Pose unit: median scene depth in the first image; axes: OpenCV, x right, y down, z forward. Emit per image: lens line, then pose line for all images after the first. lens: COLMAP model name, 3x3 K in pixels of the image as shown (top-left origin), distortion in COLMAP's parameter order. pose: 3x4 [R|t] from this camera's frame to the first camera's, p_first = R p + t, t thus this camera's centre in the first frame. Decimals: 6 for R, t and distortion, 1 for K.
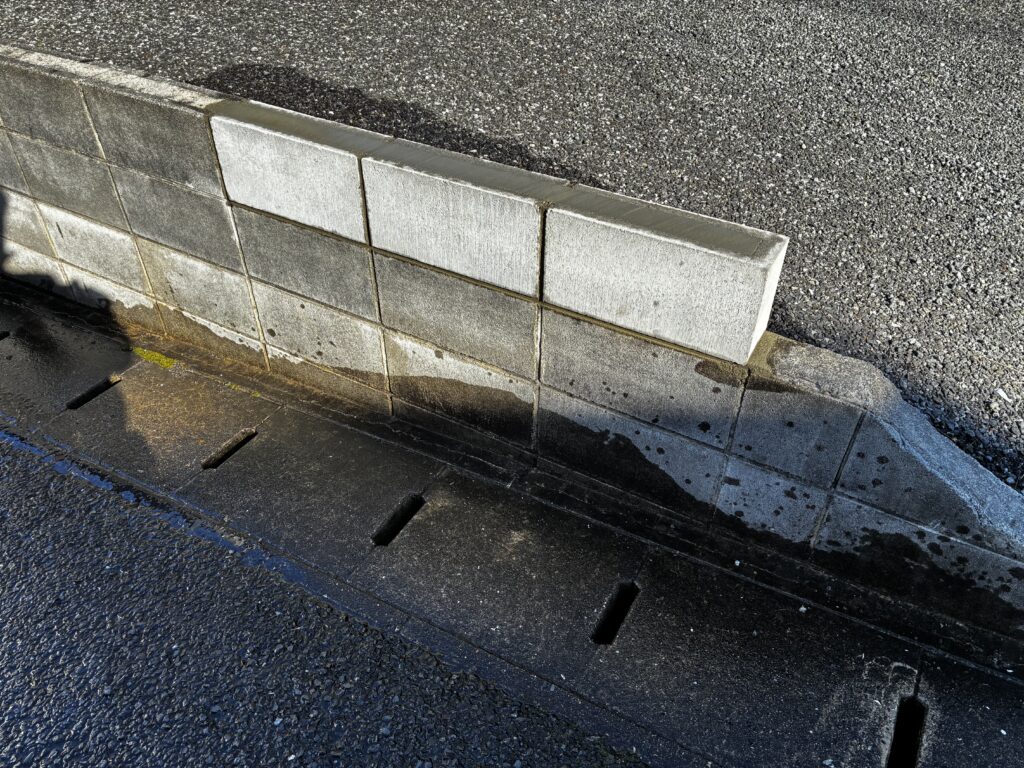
lens RADIAL K [[781.8, 0, 519.6], [0, 781.8, 373.0], [0, 0, 1]] dist [0.051751, -0.052523]
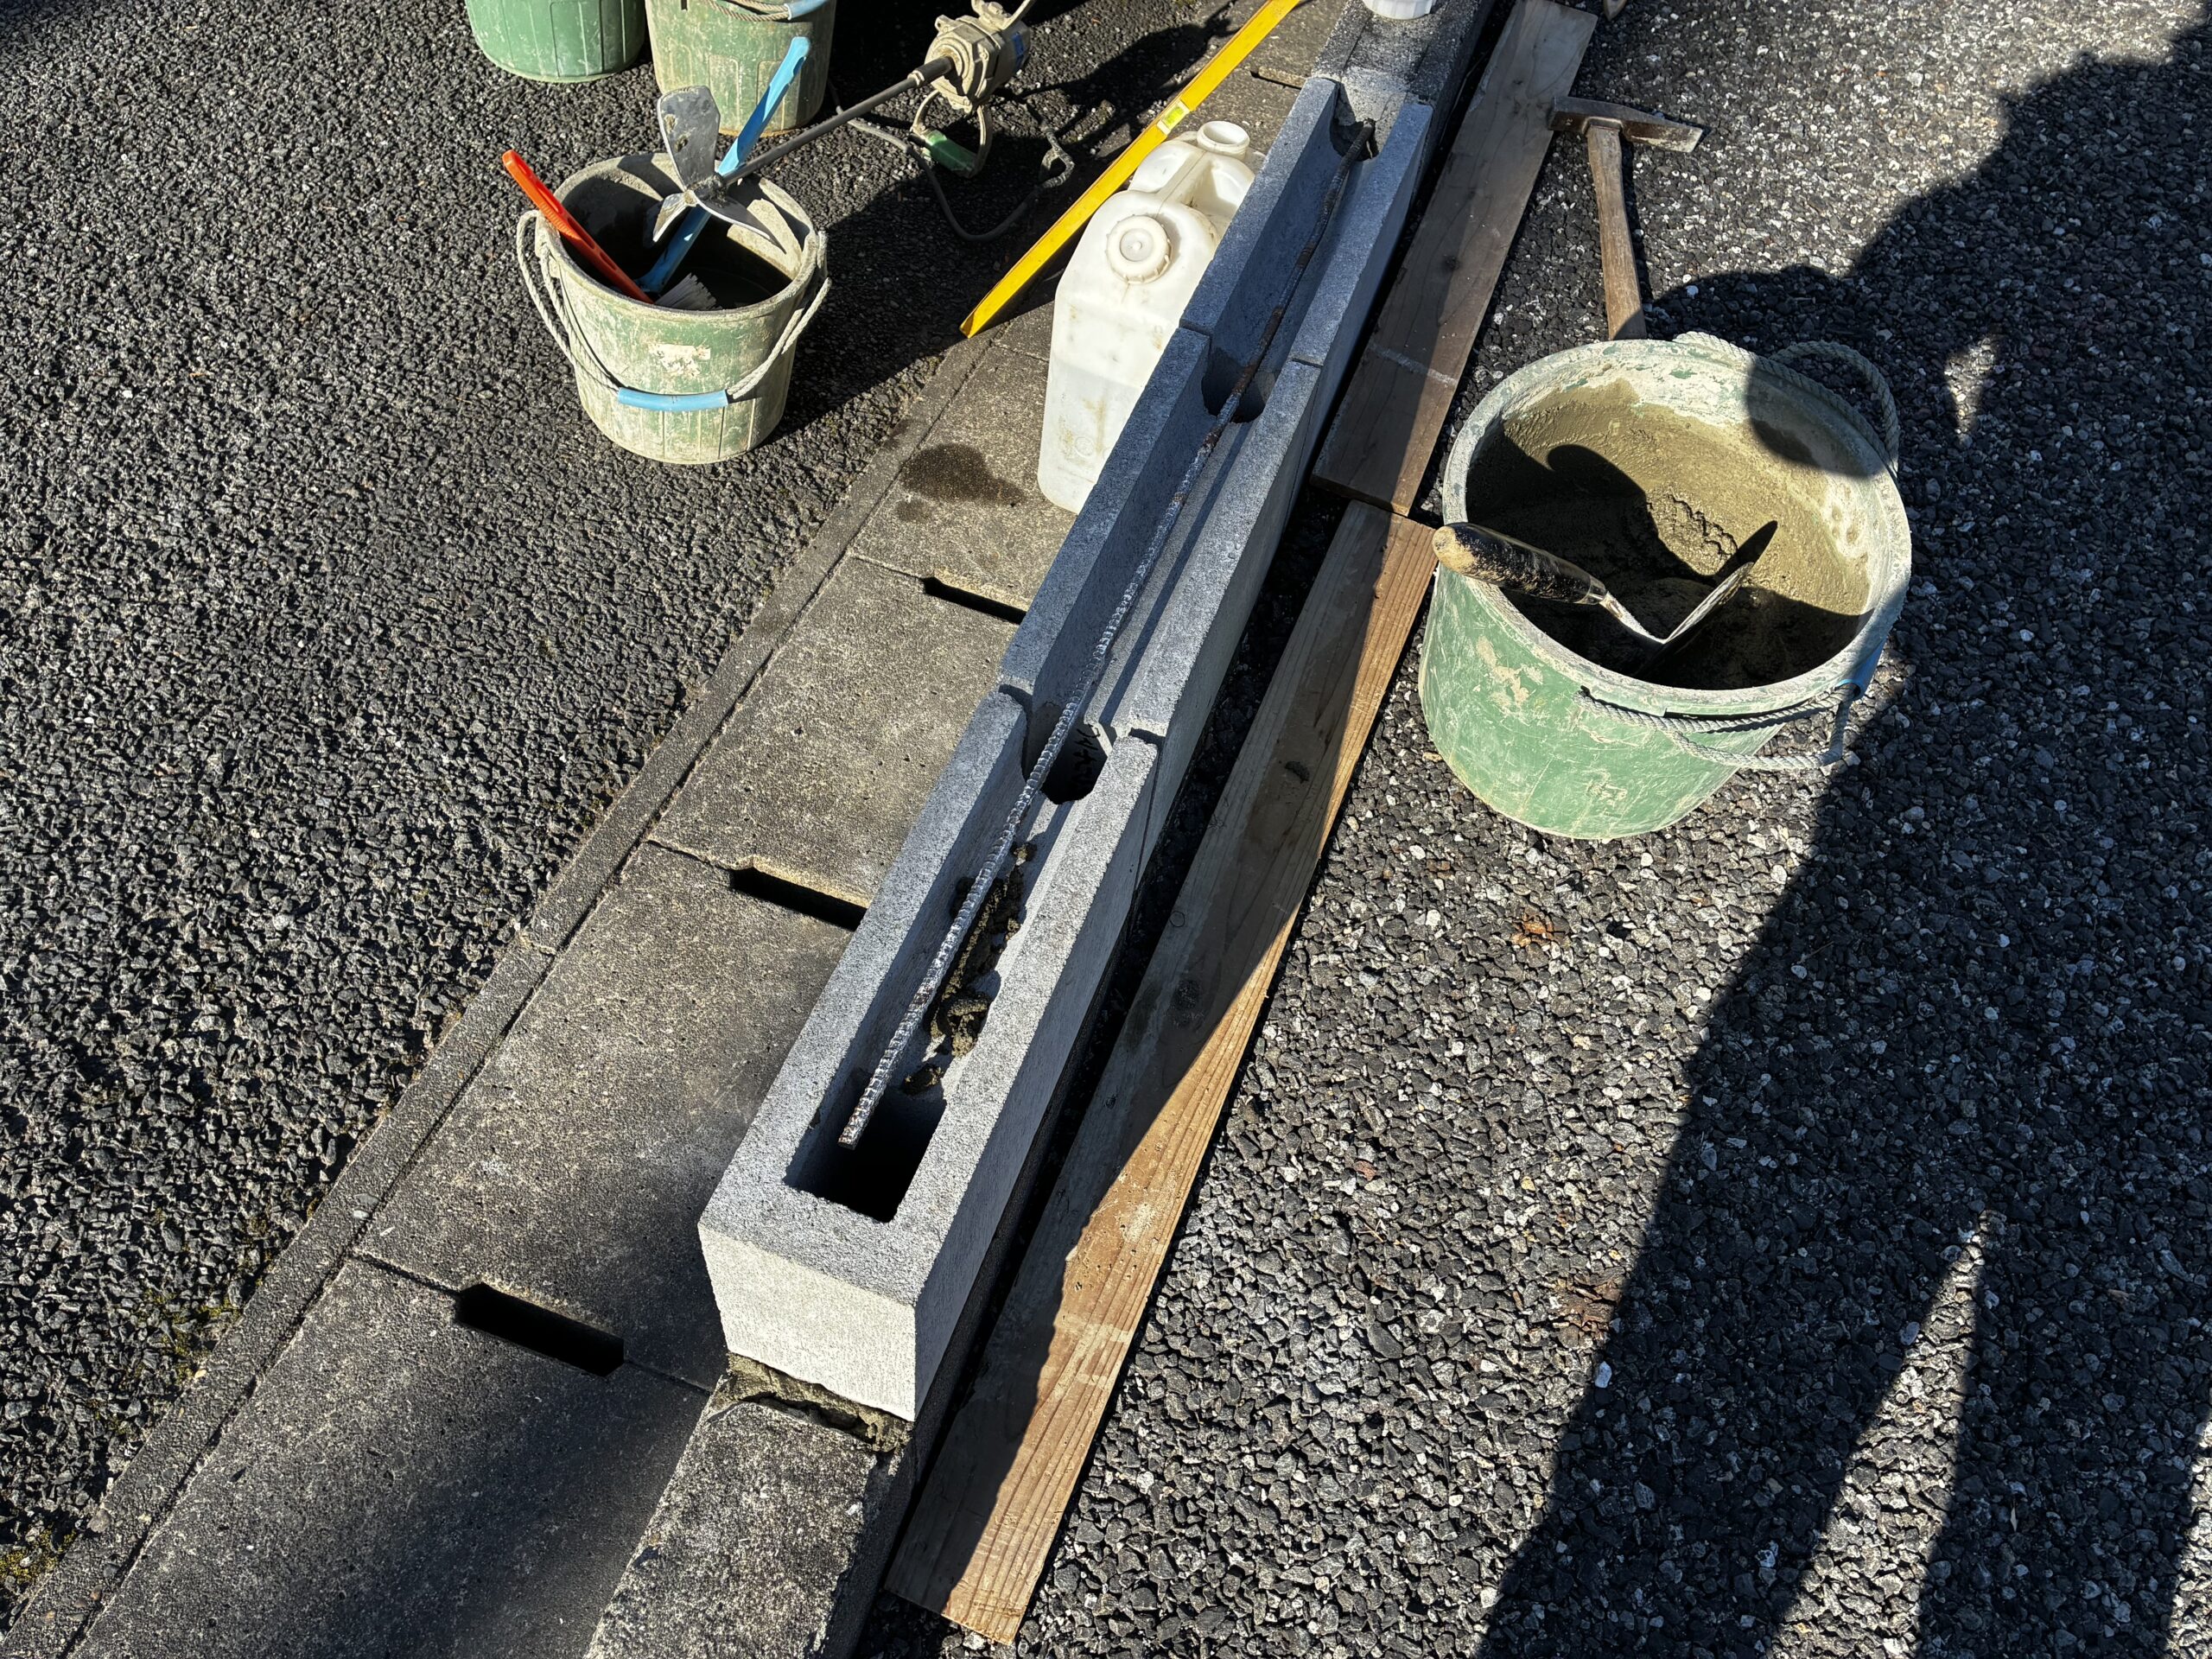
lens RADIAL K [[1688.9, 0, 1122.8], [0, 1688.9, 807.3], [0, 0, 1]] dist [0.051751, -0.052523]
pose [[0.177671, 0.792348, -0.583625, 0.389983], [-0.687226, 0.524393, 0.502724, -0.437155], [0.704381, 0.311763, 0.637692, 0.385518]]
